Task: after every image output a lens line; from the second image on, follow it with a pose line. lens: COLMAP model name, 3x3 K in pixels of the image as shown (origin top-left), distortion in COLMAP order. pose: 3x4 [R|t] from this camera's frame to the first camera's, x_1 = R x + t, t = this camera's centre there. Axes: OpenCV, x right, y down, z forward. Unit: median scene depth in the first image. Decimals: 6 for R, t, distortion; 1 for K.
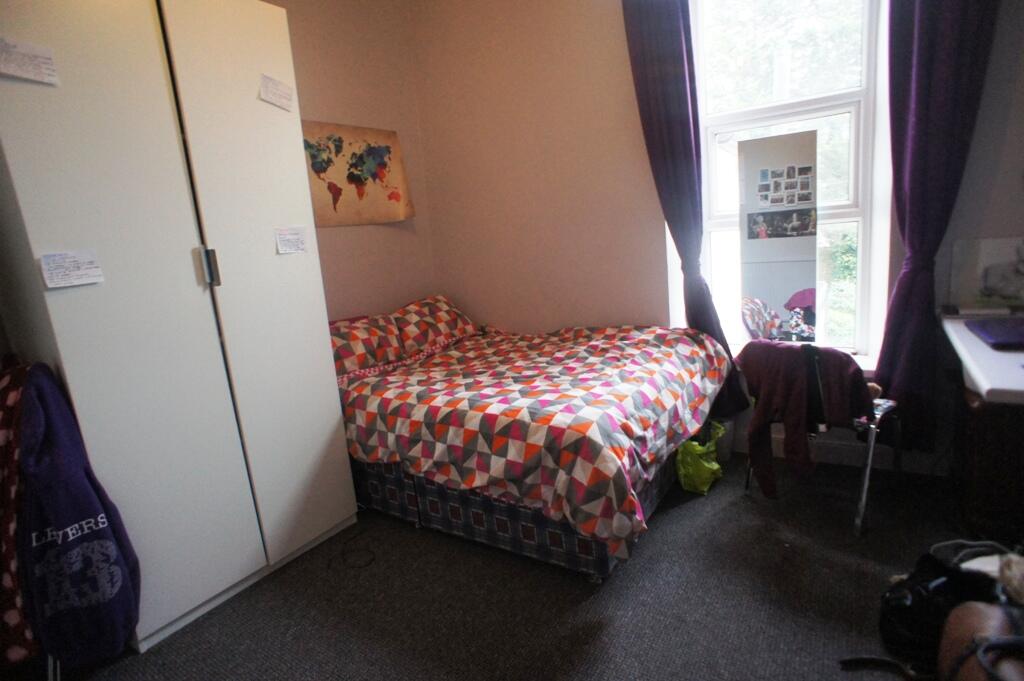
lens RADIAL K [[552.3, 0, 512.0], [0, 552.3, 340.5], [0, 0, 1]] dist [-0.000790, 0.000282]
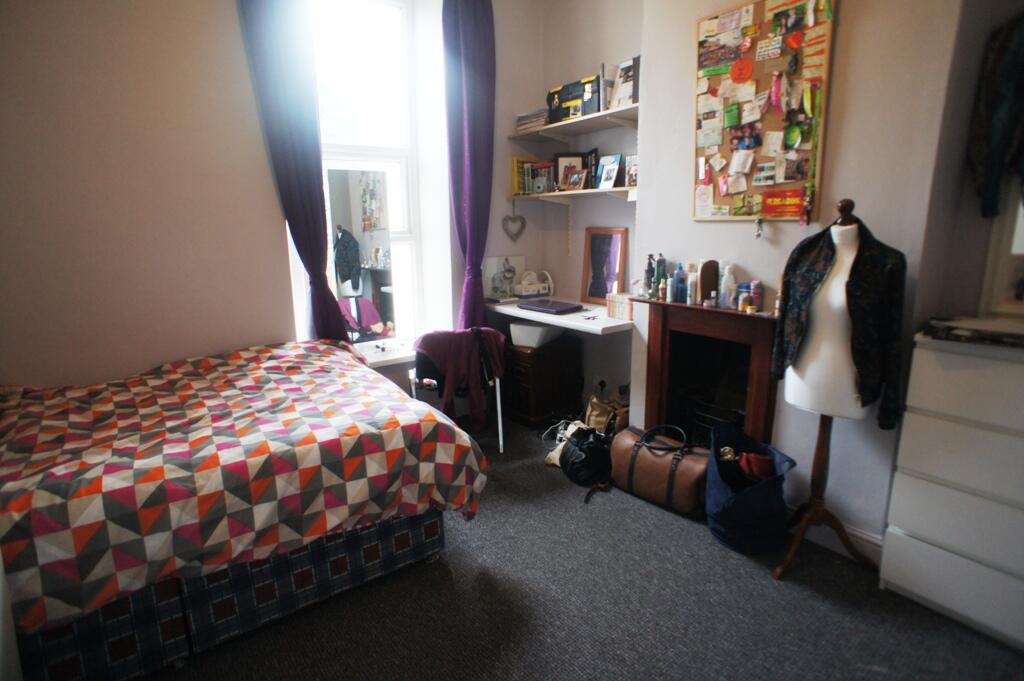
lens RADIAL K [[573.1, 0, 512.0], [0, 573.1, 340.5], [0, 0, 1]] dist [0.049018, 0.000635]
pose [[0.331815, -0.110005, 0.936909, -0.713792], [0.166693, 0.984386, 0.056544, -0.024592], [-0.928500, 0.137414, 0.344971, 0.354183]]
